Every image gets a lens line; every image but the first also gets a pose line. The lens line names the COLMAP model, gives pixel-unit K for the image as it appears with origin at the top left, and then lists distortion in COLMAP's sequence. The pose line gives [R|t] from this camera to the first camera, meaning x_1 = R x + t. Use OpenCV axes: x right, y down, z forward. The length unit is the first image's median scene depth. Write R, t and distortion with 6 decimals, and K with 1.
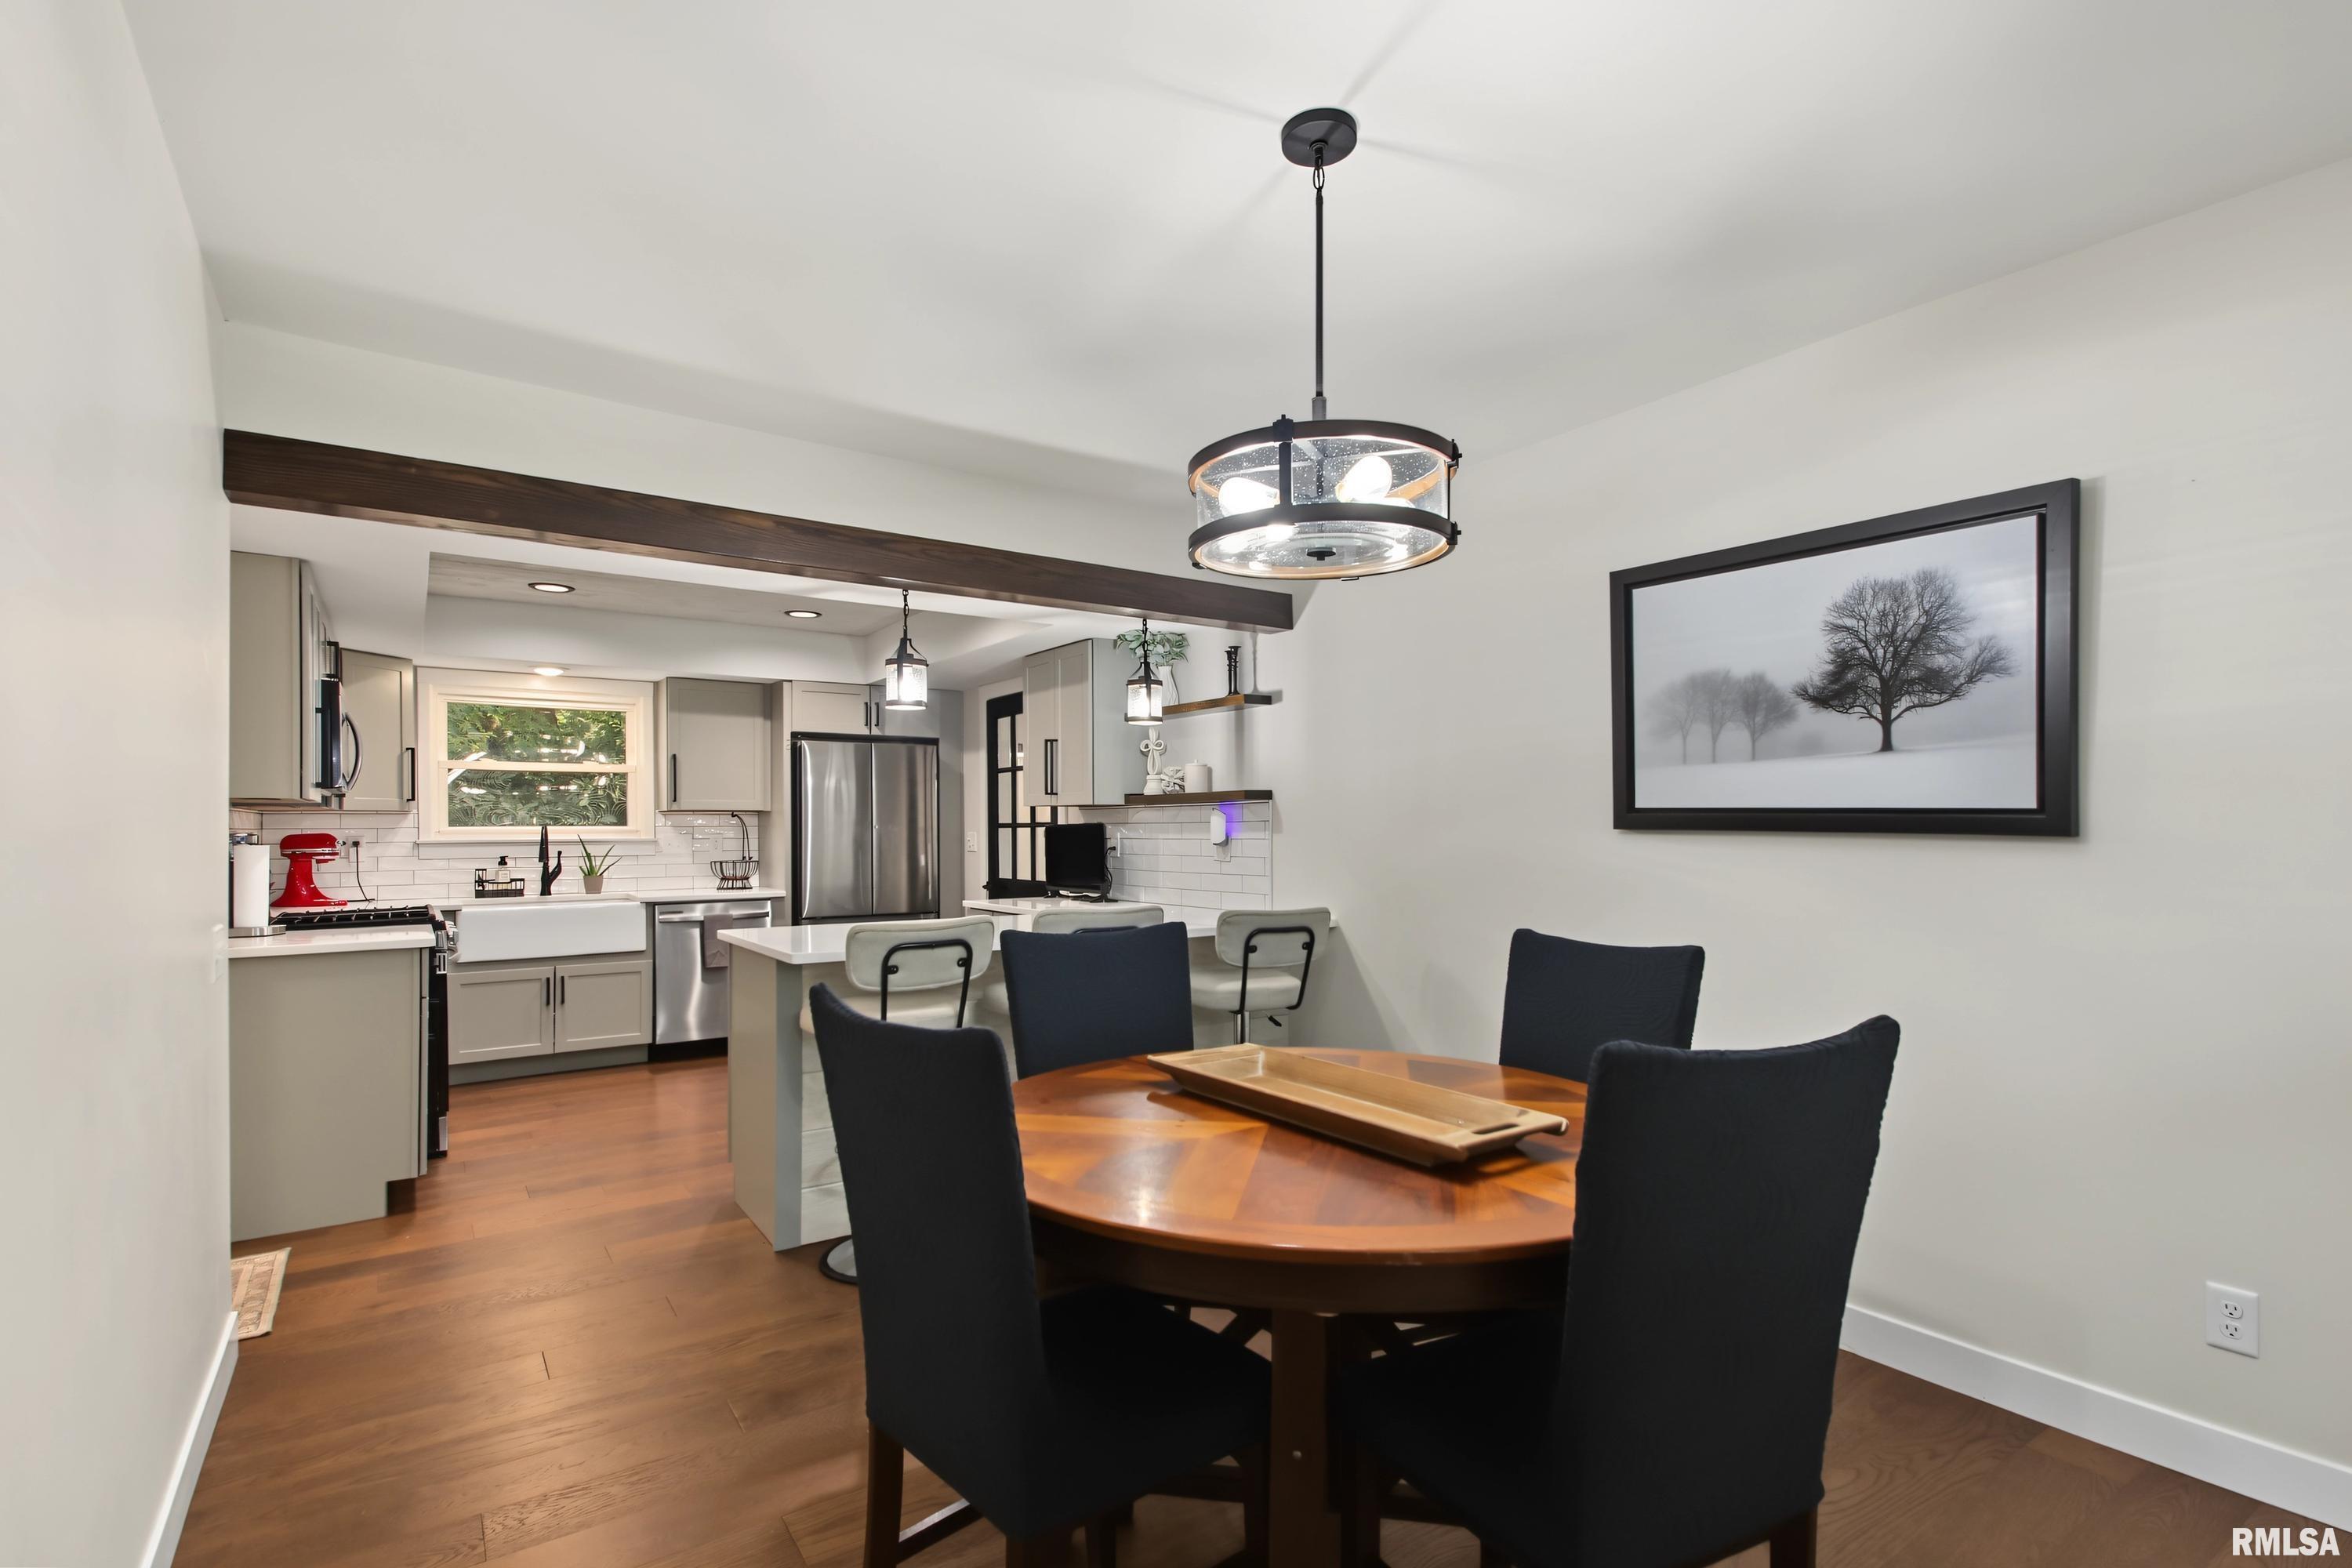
lens RADIAL K [[1115.7, 0, 1179.3], [0, 1115.7, 820.4], [0, 0, 1]] dist [0.001354, 0.000183]
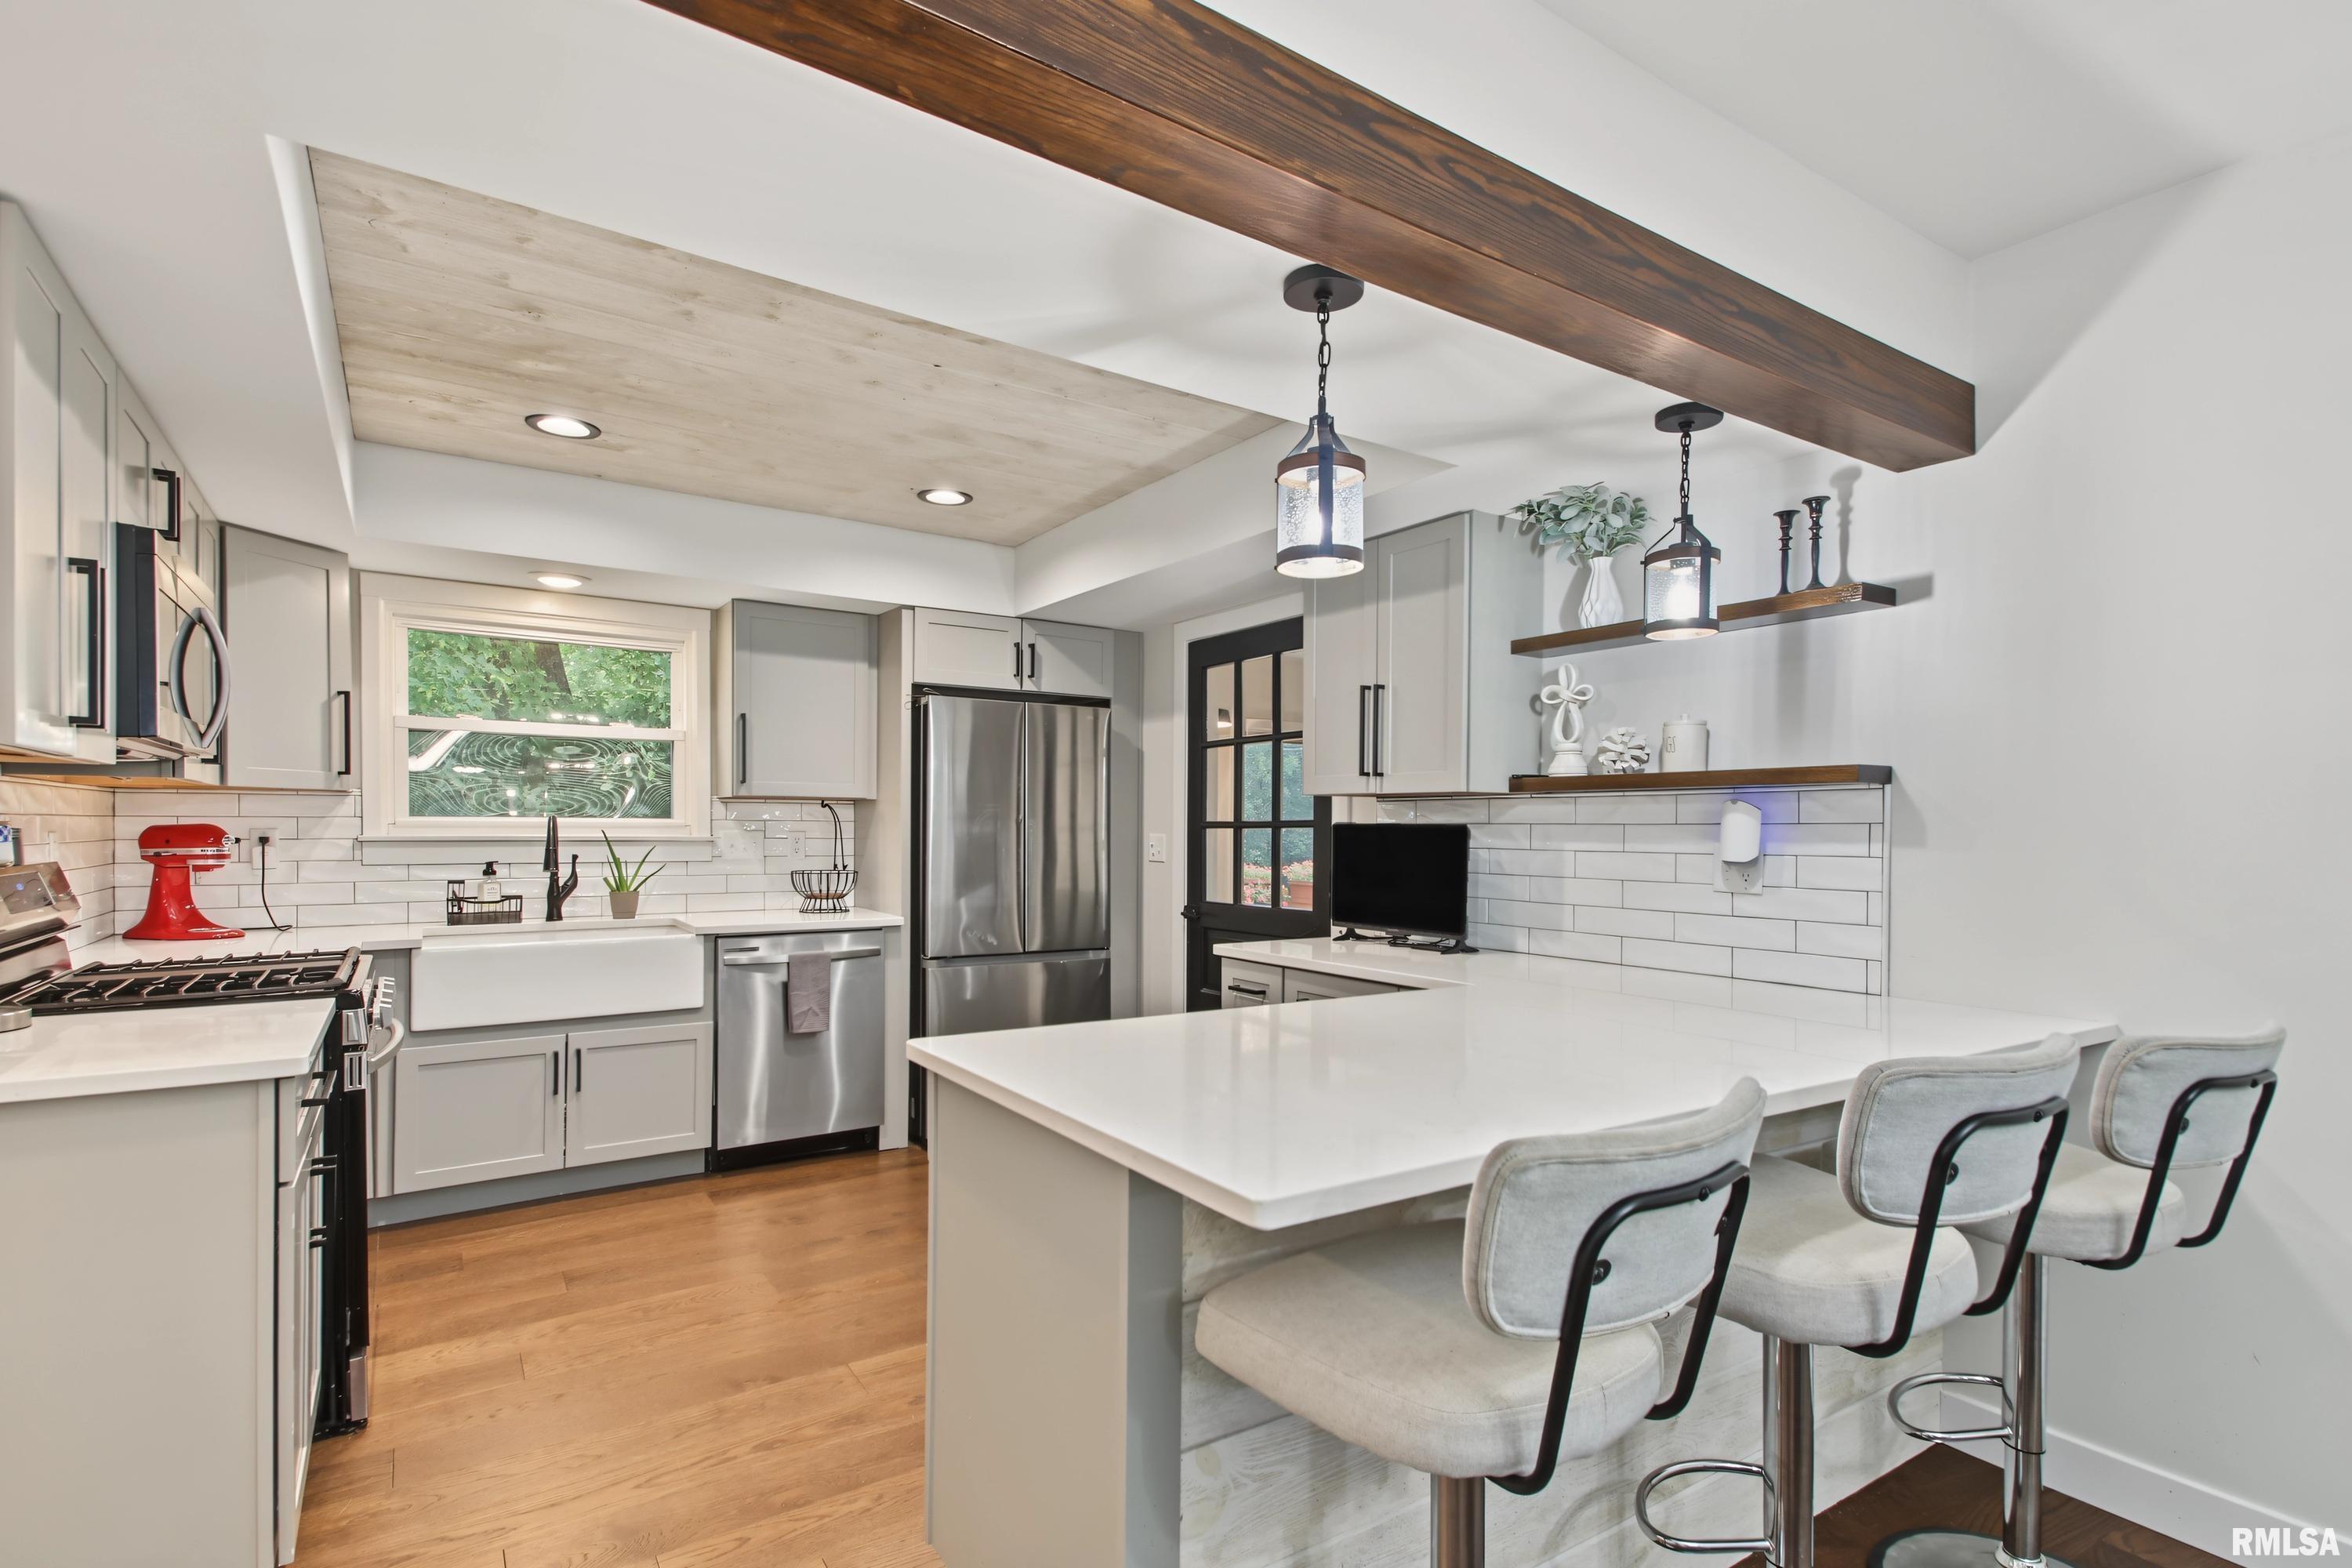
lens RADIAL K [[1122.7, 0, 1170.8], [0, 1122.7, 837.6], [0, 0, 1]] dist [0.001481, 0.000340]
pose [[0.999715, 0.012874, -0.020084, -0.189543], [-0.012559, 0.999797, 0.015739, 0.002339], [0.020283, -0.015482, 0.999674, 0.343215]]
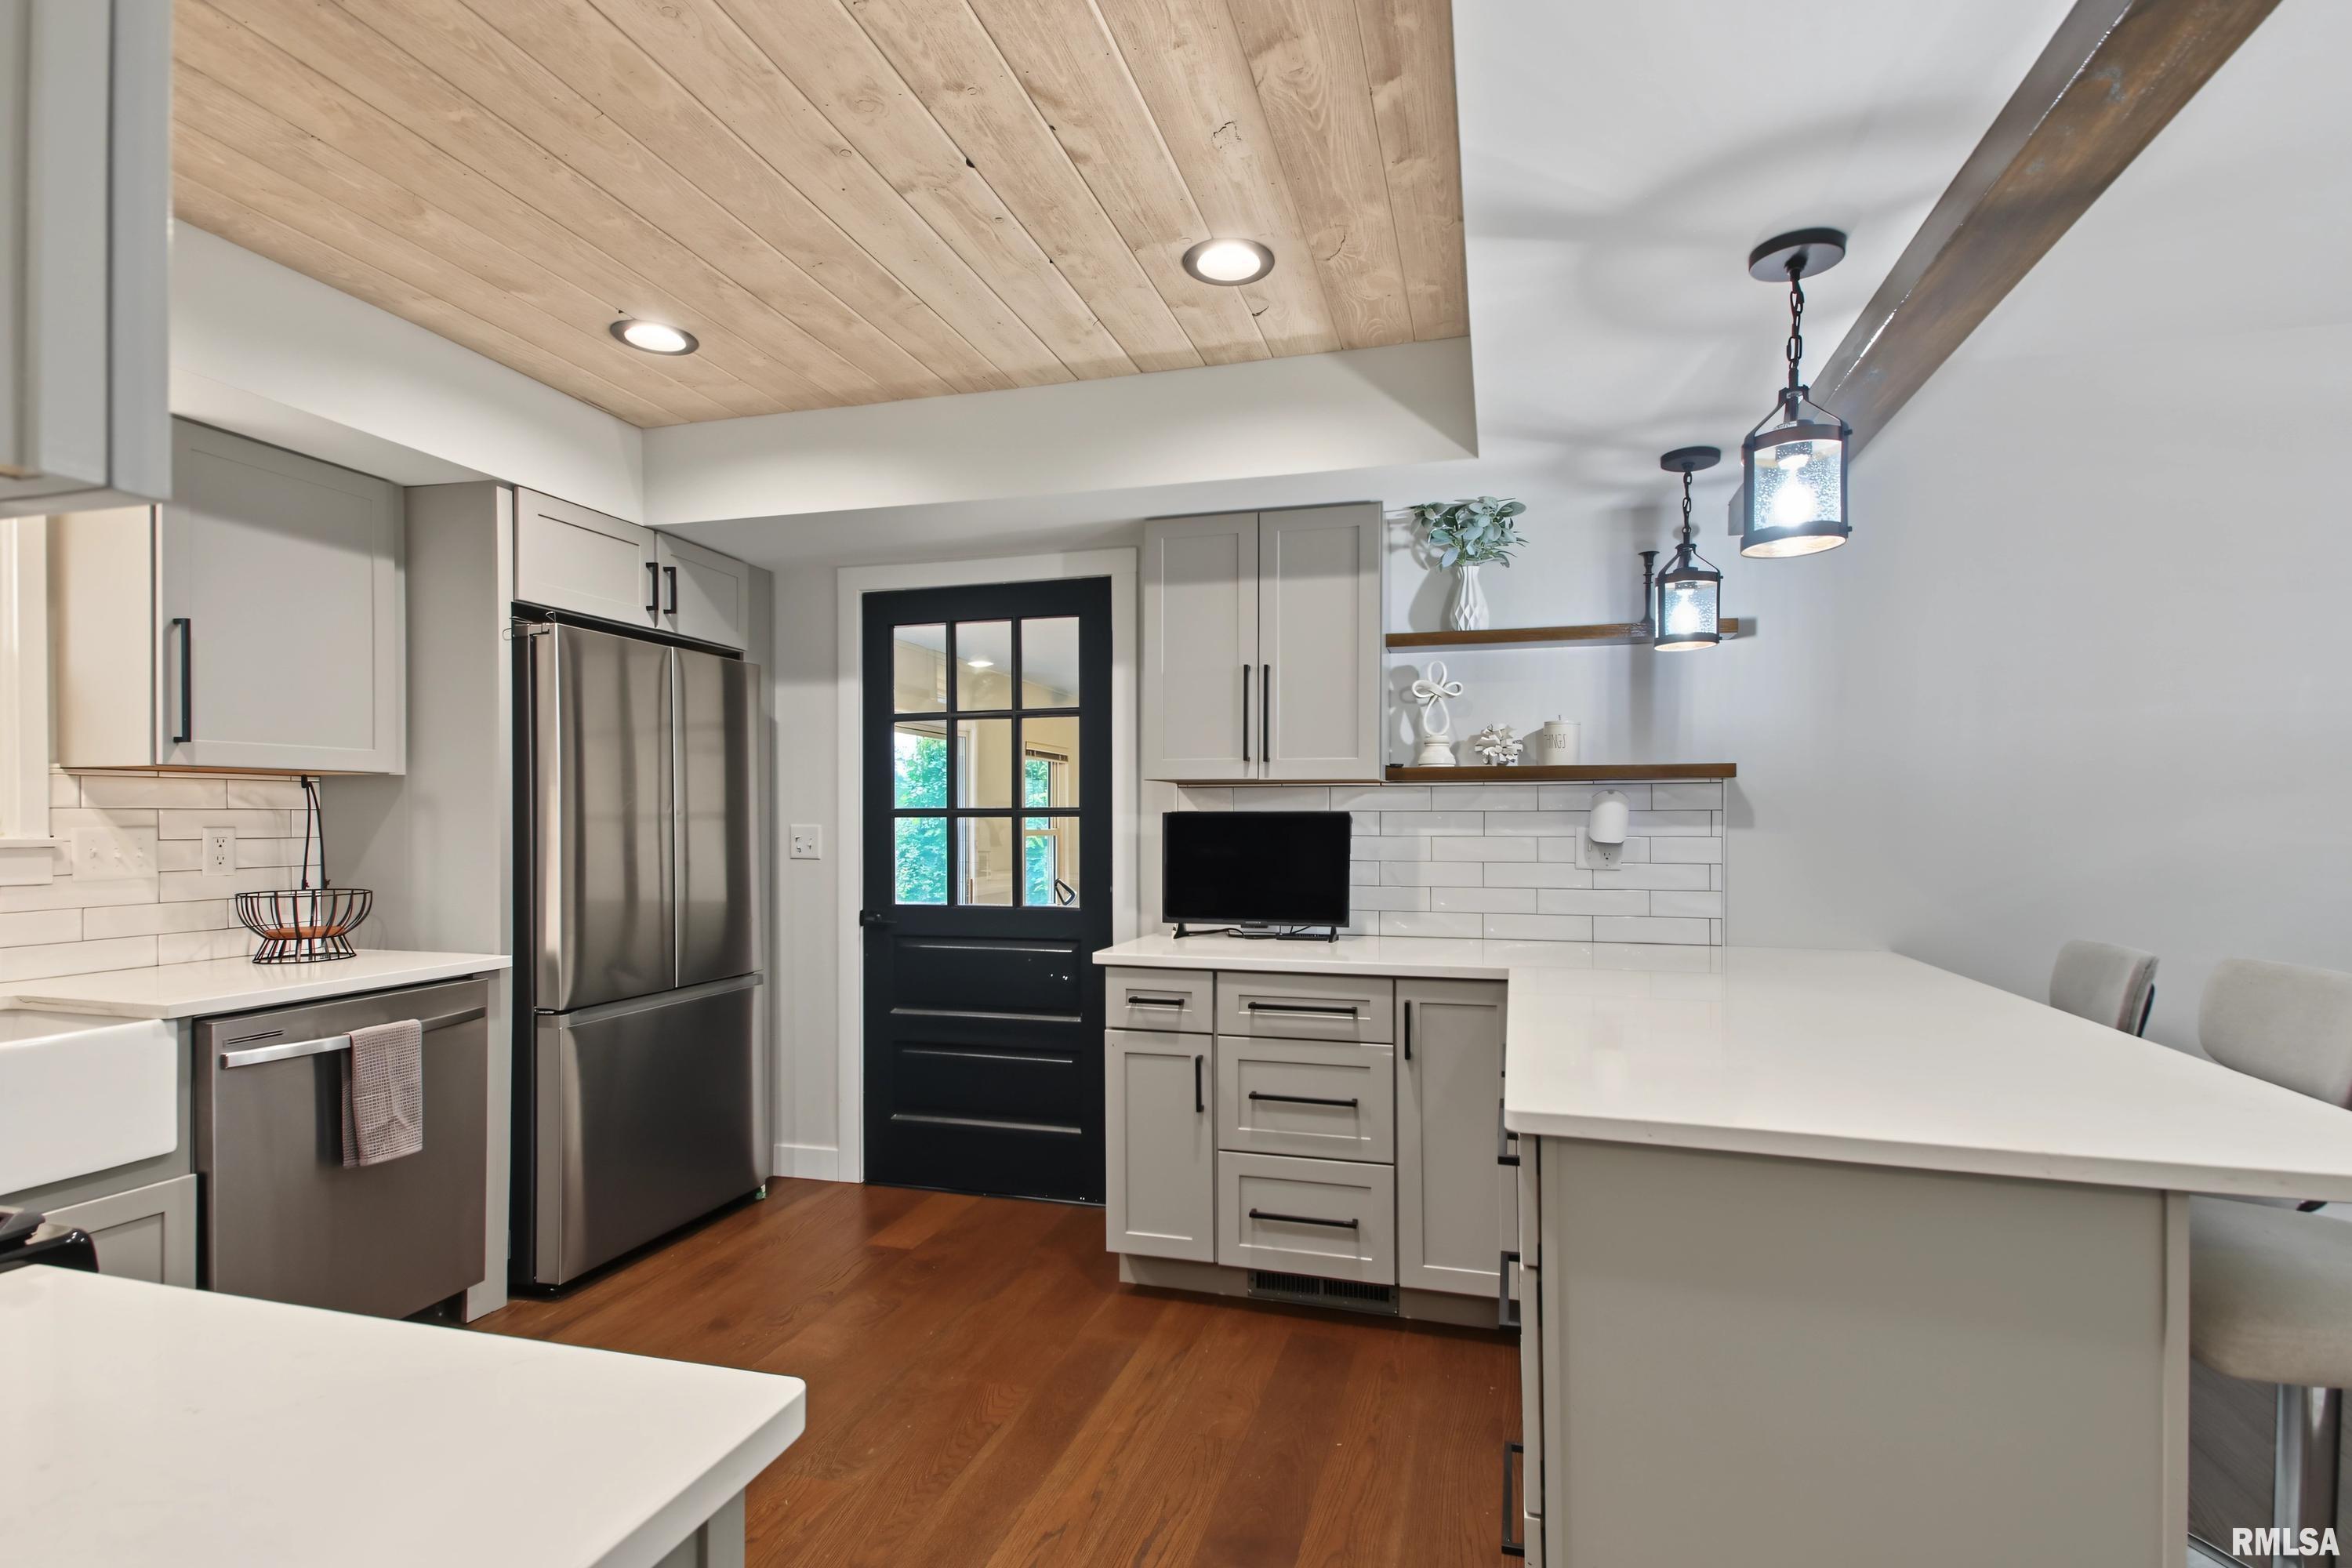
lens RADIAL K [[1115.7, 0, 1179.3], [0, 1115.7, 820.4], [0, 0, 1]] dist [0.001354, 0.000183]
pose [[0.773037, 0.005582, 0.634337, -0.458816], [-0.008611, 0.999961, 0.001694, 0.006387], [-0.634303, -0.006772, 0.773055, 0.518576]]
